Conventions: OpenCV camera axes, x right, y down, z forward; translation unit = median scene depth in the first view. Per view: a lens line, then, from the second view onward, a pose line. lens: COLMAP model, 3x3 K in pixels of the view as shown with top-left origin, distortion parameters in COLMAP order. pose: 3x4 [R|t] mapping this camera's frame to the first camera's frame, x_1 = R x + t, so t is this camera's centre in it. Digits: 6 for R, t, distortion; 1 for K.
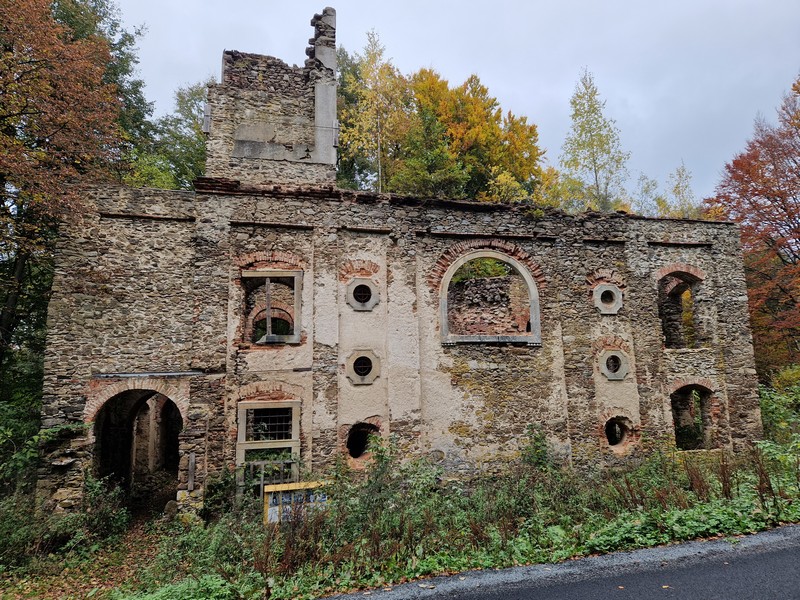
lens RADIAL K [[529.2, 0, 400.0], [0, 529.2, 300.0], [0, 0, 1]] dist [0.098119, -0.099712]
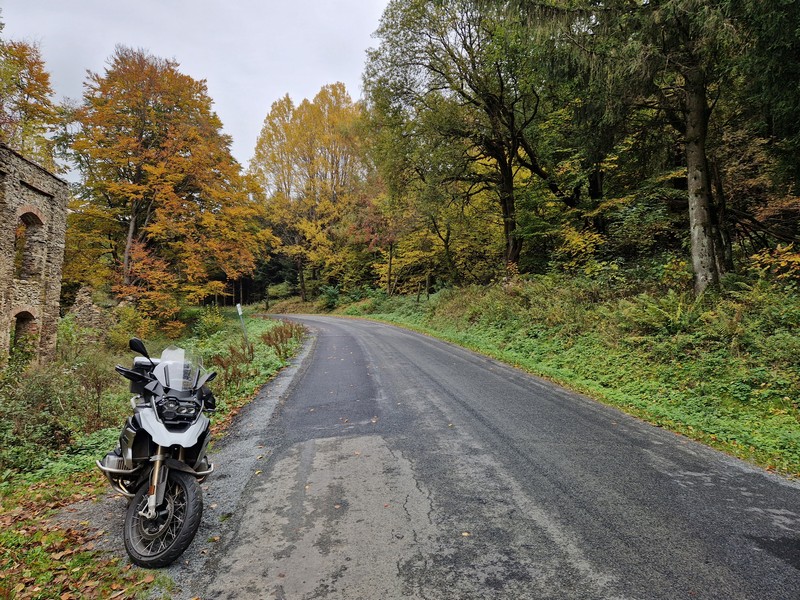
lens RADIAL K [[529.2, 0, 400.0], [0, 529.2, 300.0], [0, 0, 1]] dist [0.098119, -0.099712]
pose [[0.081635, 0.088073, 0.992763, -0.611136], [-0.188372, 0.979498, -0.071407, 0.071218], [-0.978699, -0.181179, 0.096552, 0.117115]]
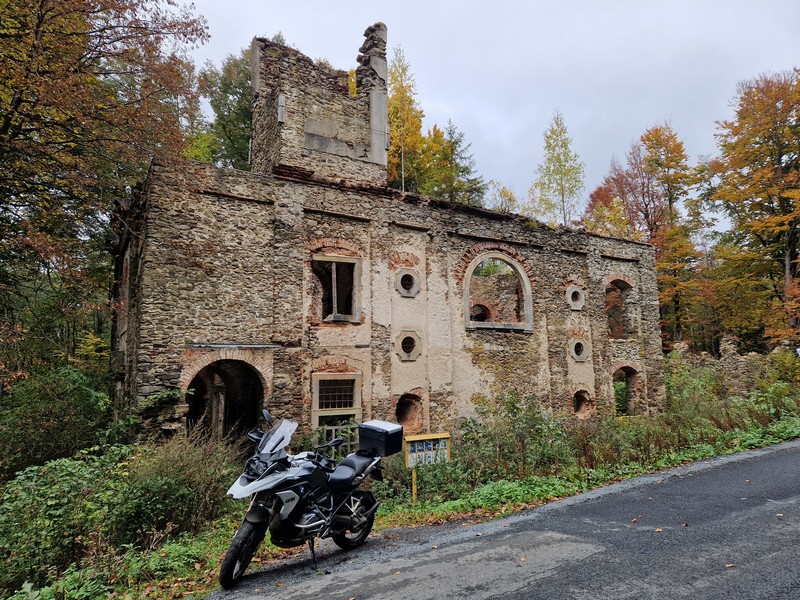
lens RADIAL K [[529.2, 0, 400.0], [0, 529.2, 300.0], [0, 0, 1]] dist [0.098119, -0.099712]
pose [[0.953176, 0.051147, 0.298060, -0.420208], [-0.054402, 0.998516, 0.002629, 0.024460], [-0.297483, -0.018721, 0.954544, -0.086460]]
